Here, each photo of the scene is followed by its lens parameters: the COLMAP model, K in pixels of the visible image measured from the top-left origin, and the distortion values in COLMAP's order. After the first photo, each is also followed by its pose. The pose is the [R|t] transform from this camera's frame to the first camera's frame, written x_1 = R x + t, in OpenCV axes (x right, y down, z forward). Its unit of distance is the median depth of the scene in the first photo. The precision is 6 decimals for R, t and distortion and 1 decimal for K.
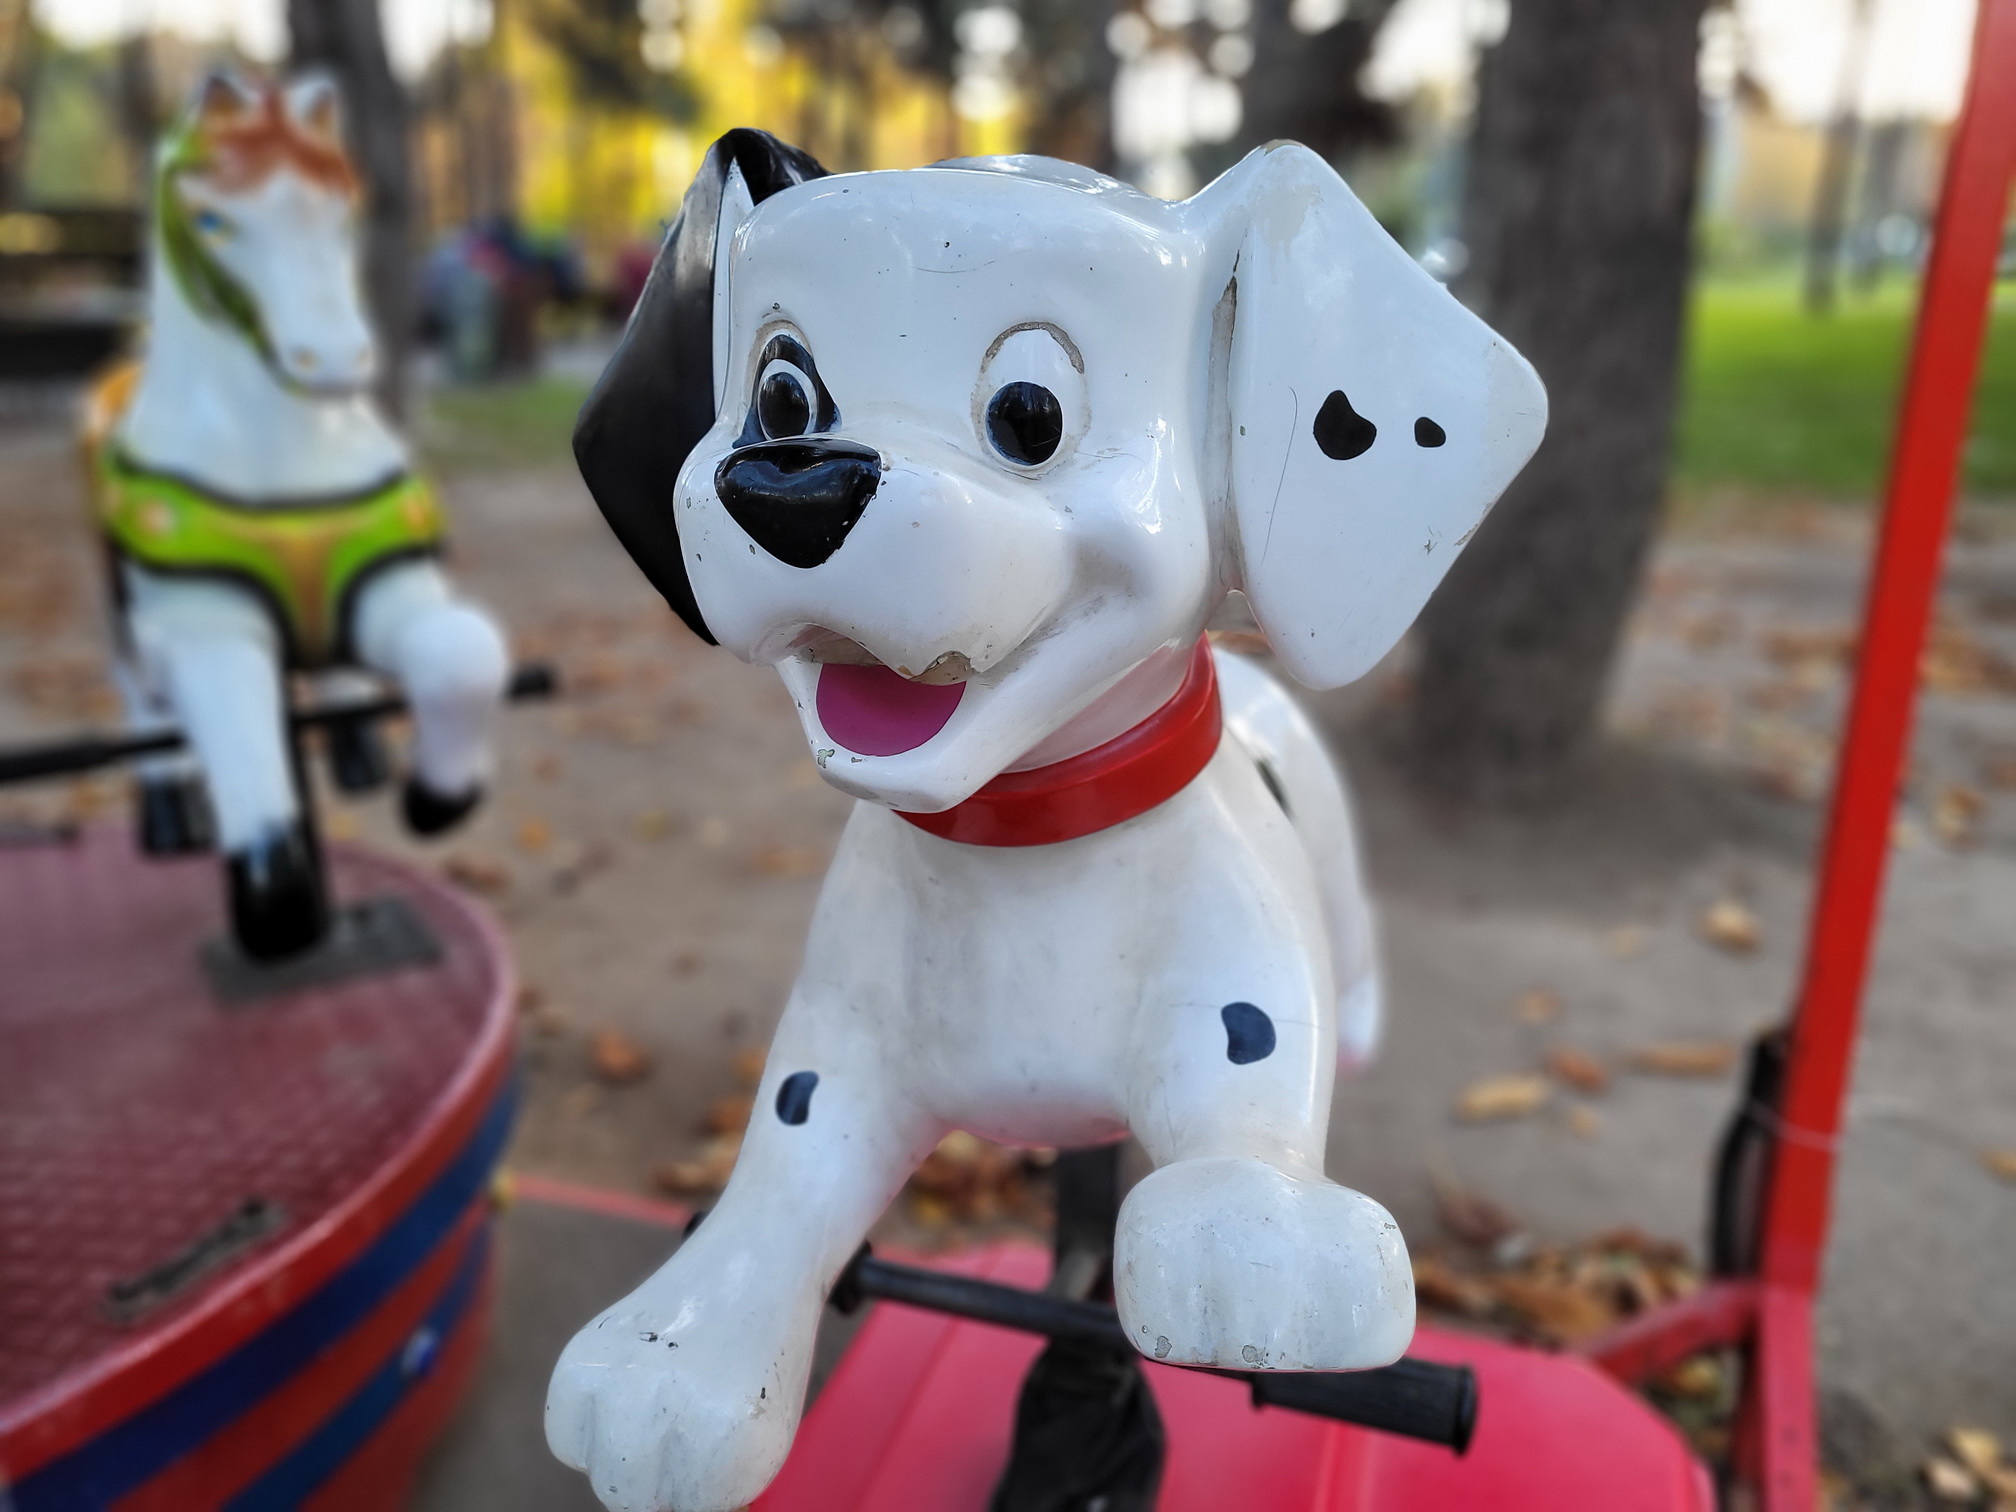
lens RADIAL K [[1504.1, 0, 994.3], [0, 1504.1, 770.4], [0, 0, 1]] dist [0.066596, -0.057998]
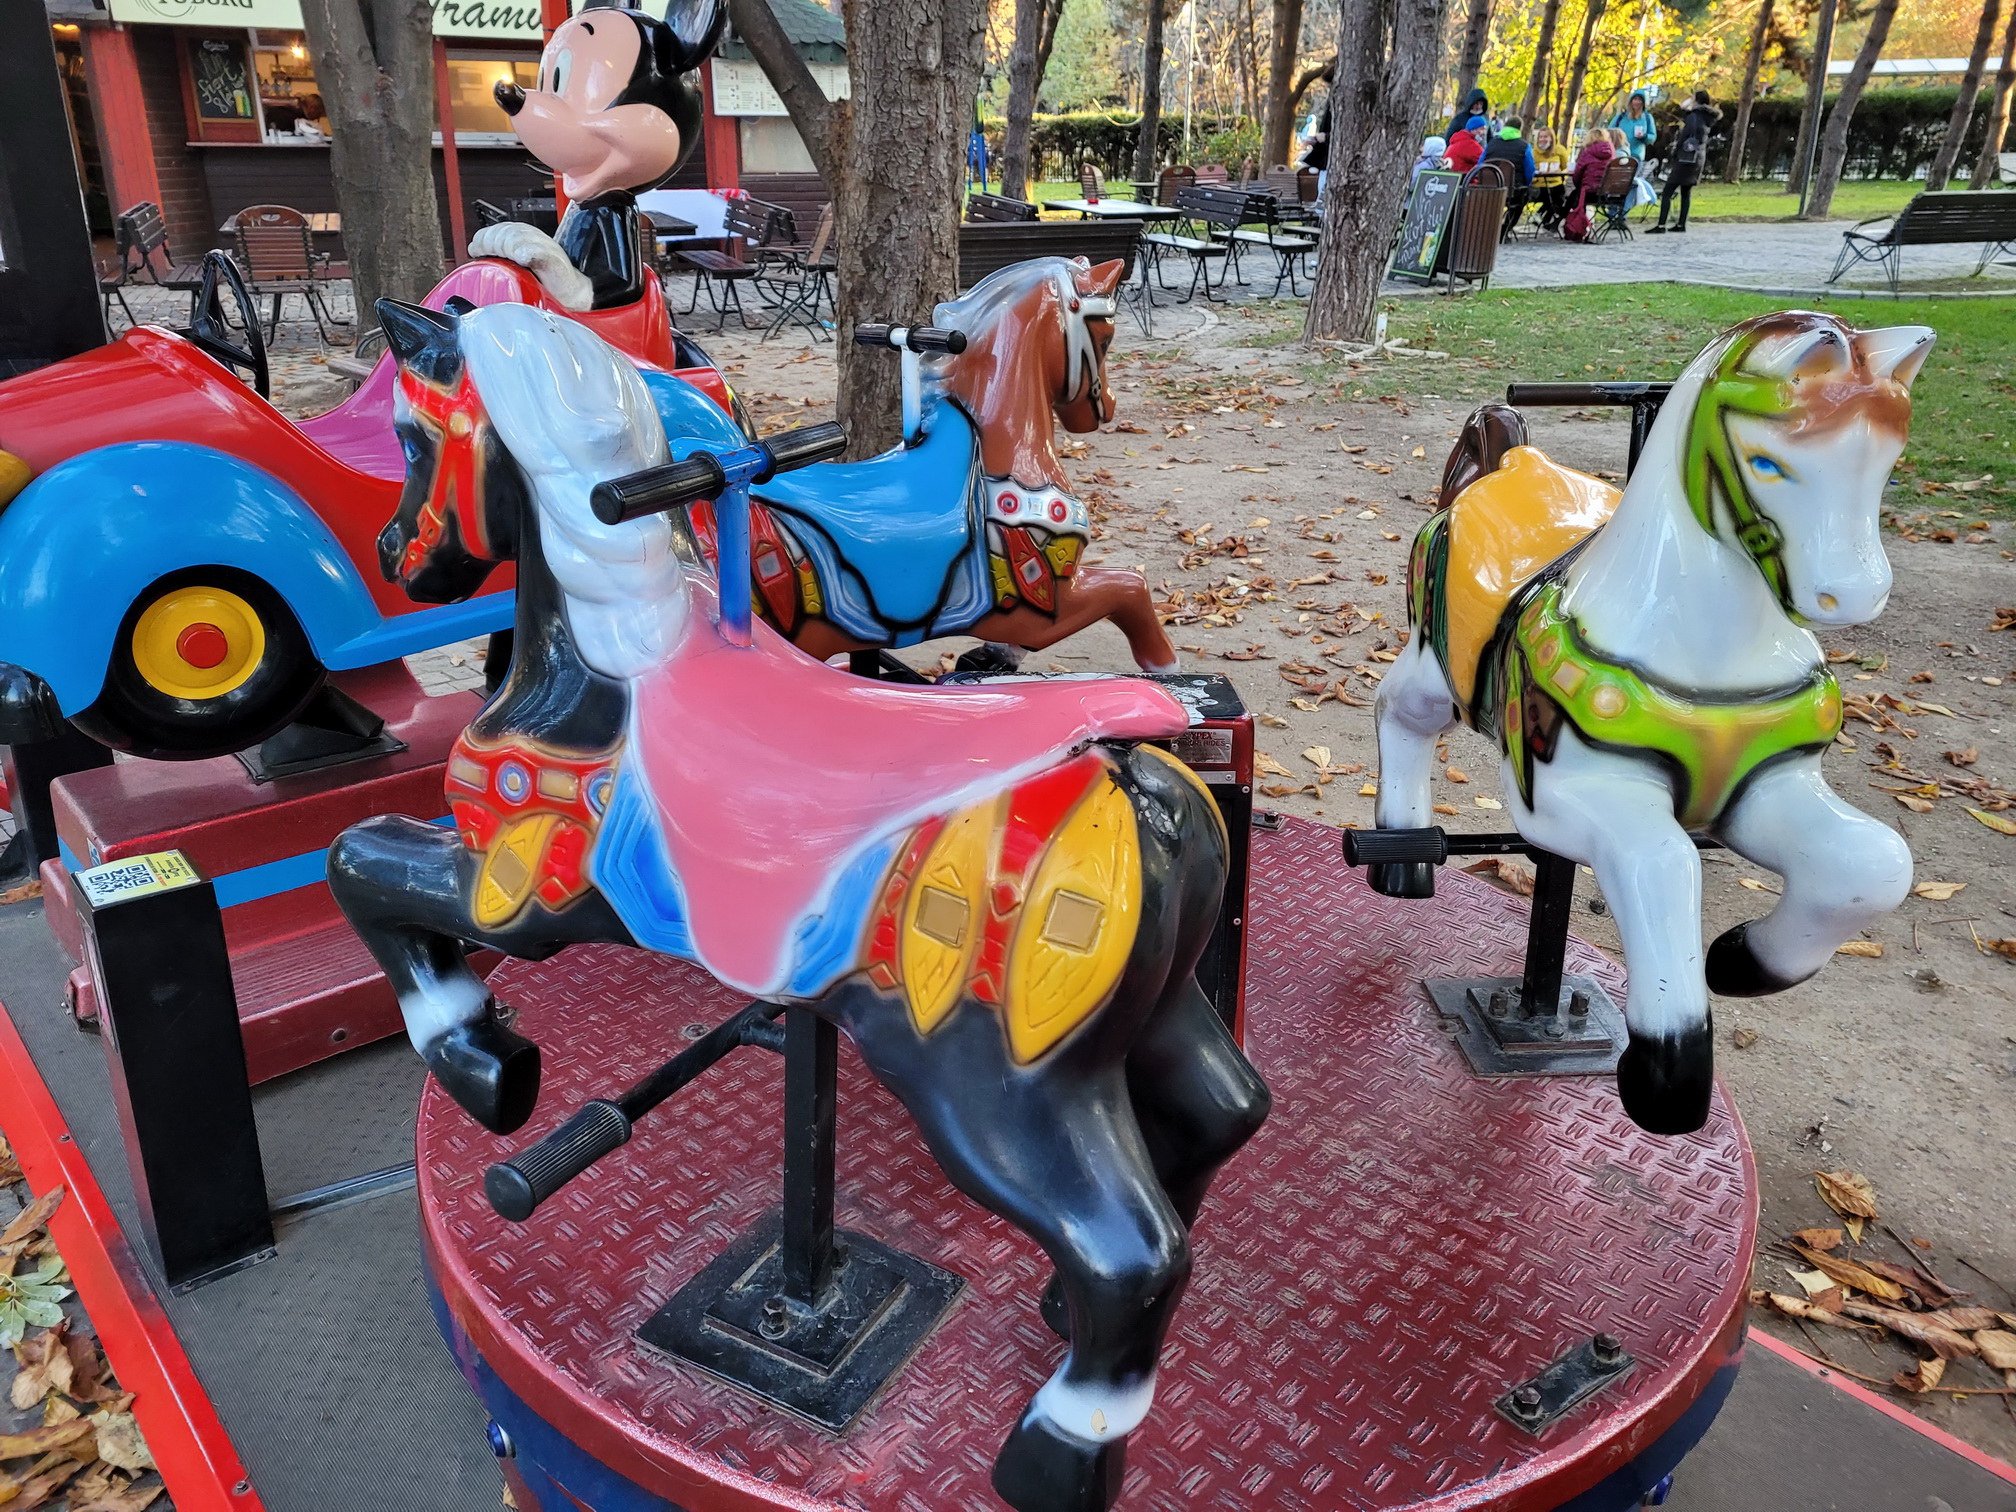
lens RADIAL K [[1504.1, 0, 1002.9], [0, 1504.1, 738.5], [0, 0, 1]] dist [0.066596, -0.057998]
pose [[0.855237, 0.199142, -0.478447, -0.492272], [-0.170056, 0.979942, 0.103897, -0.222979], [0.489541, -0.007494, 0.871948, -0.219434]]
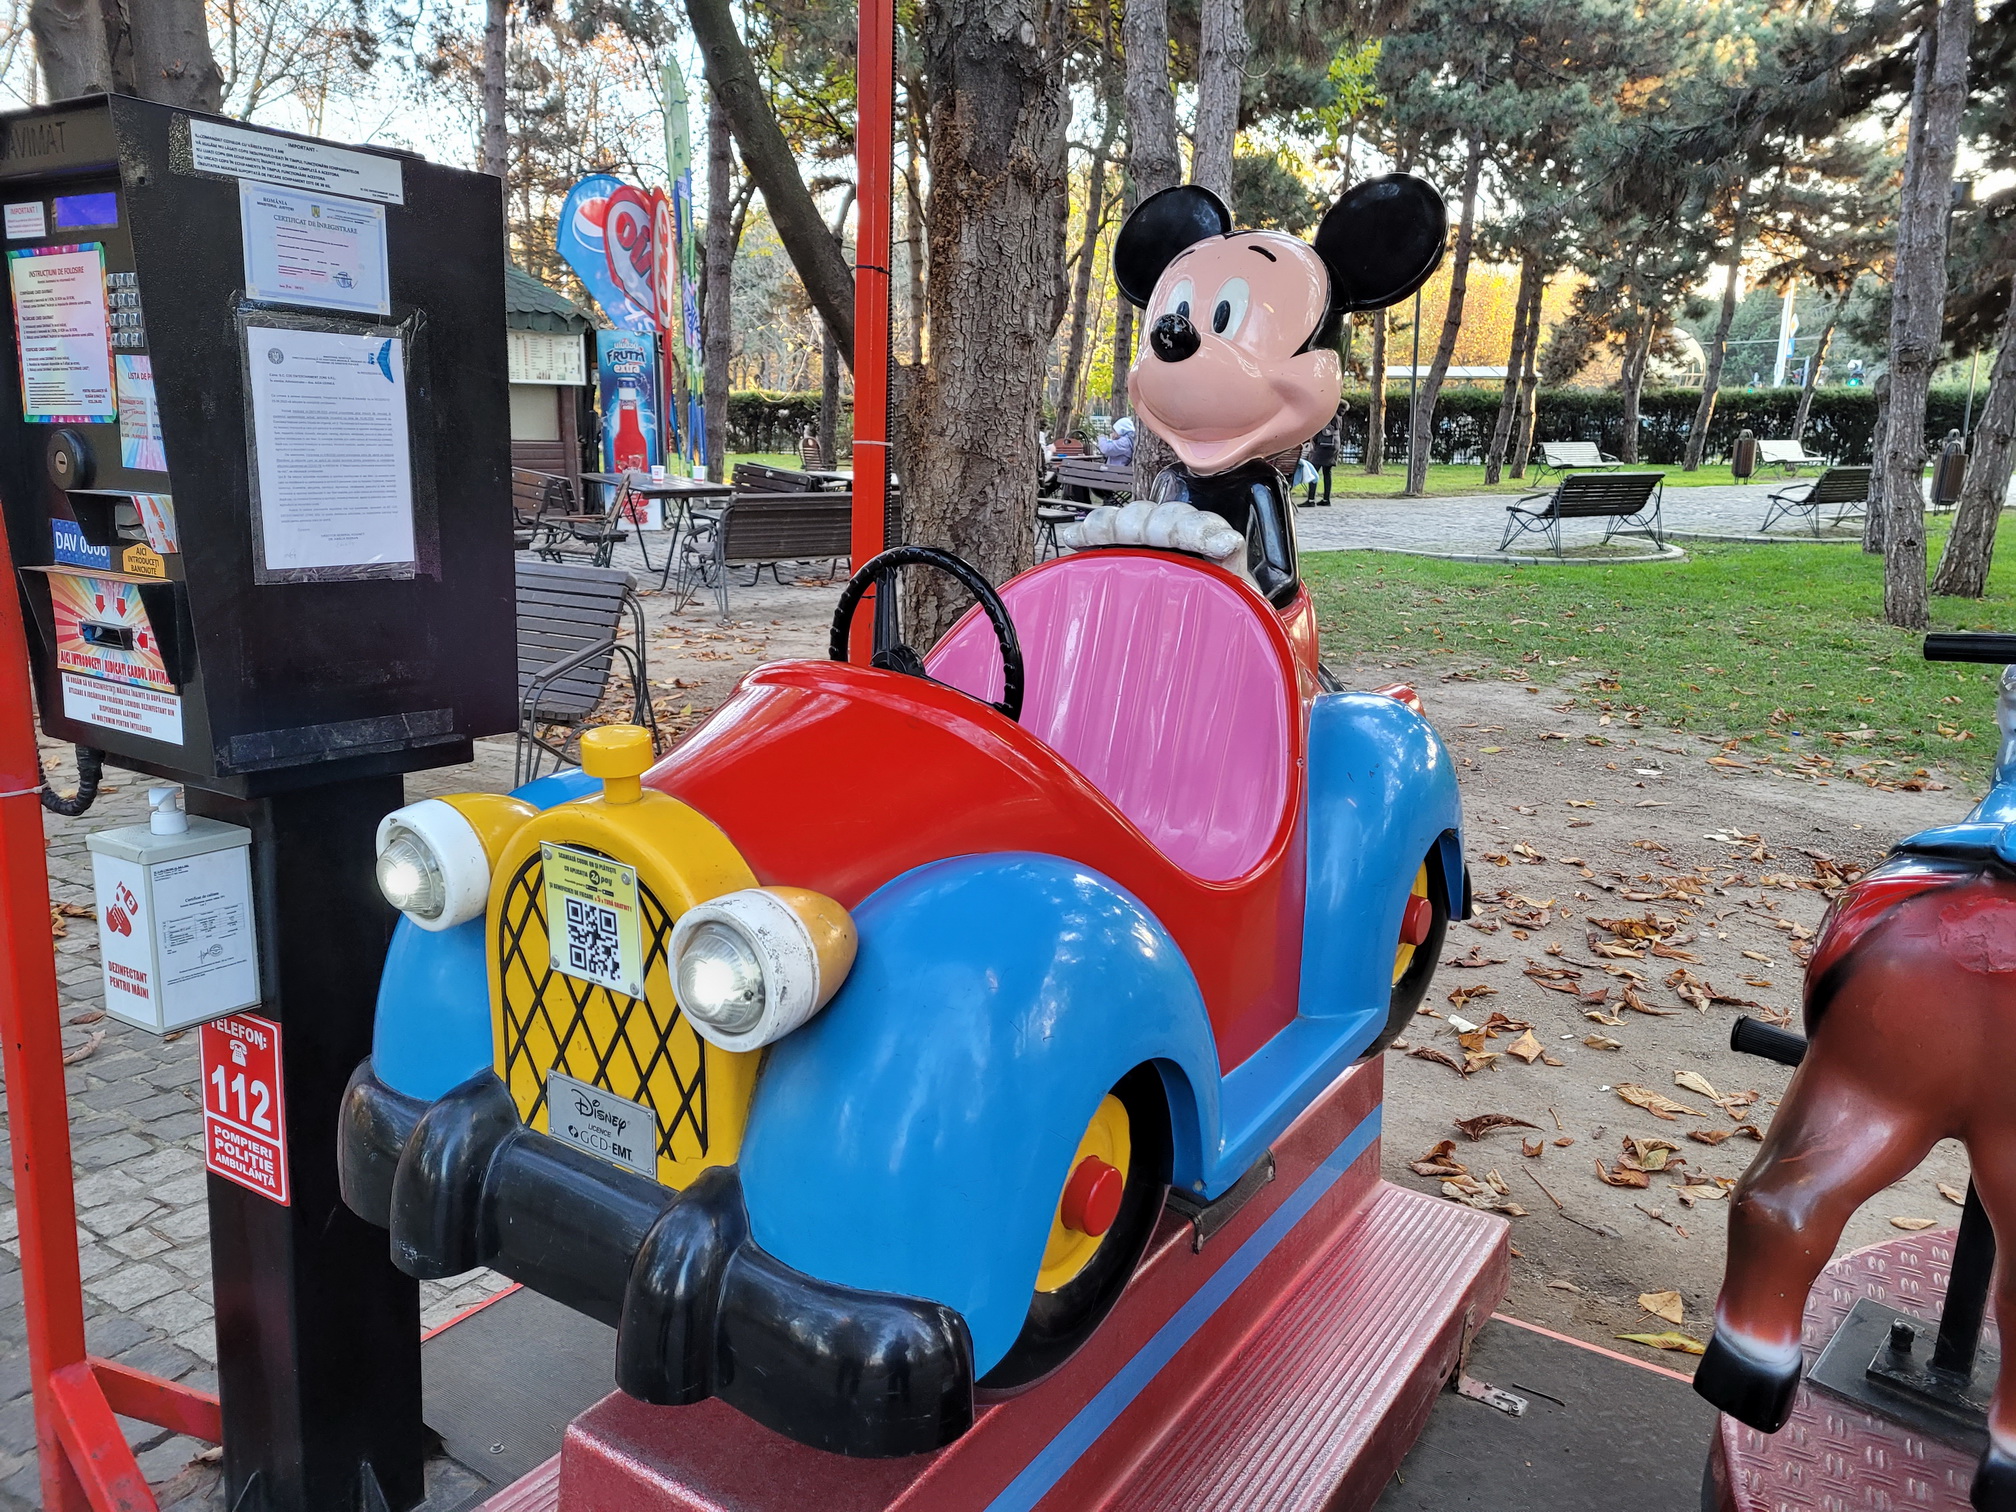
lens RADIAL K [[1504.1, 0, 1027.0], [0, 1504.1, 746.9], [0, 0, 1]] dist [0.066596, -0.057998]
pose [[0.964254, 0.080726, -0.252385, -2.279969], [-0.107224, 0.989872, -0.093042, -0.181712], [0.242318, 0.116778, 0.963143, -0.157239]]
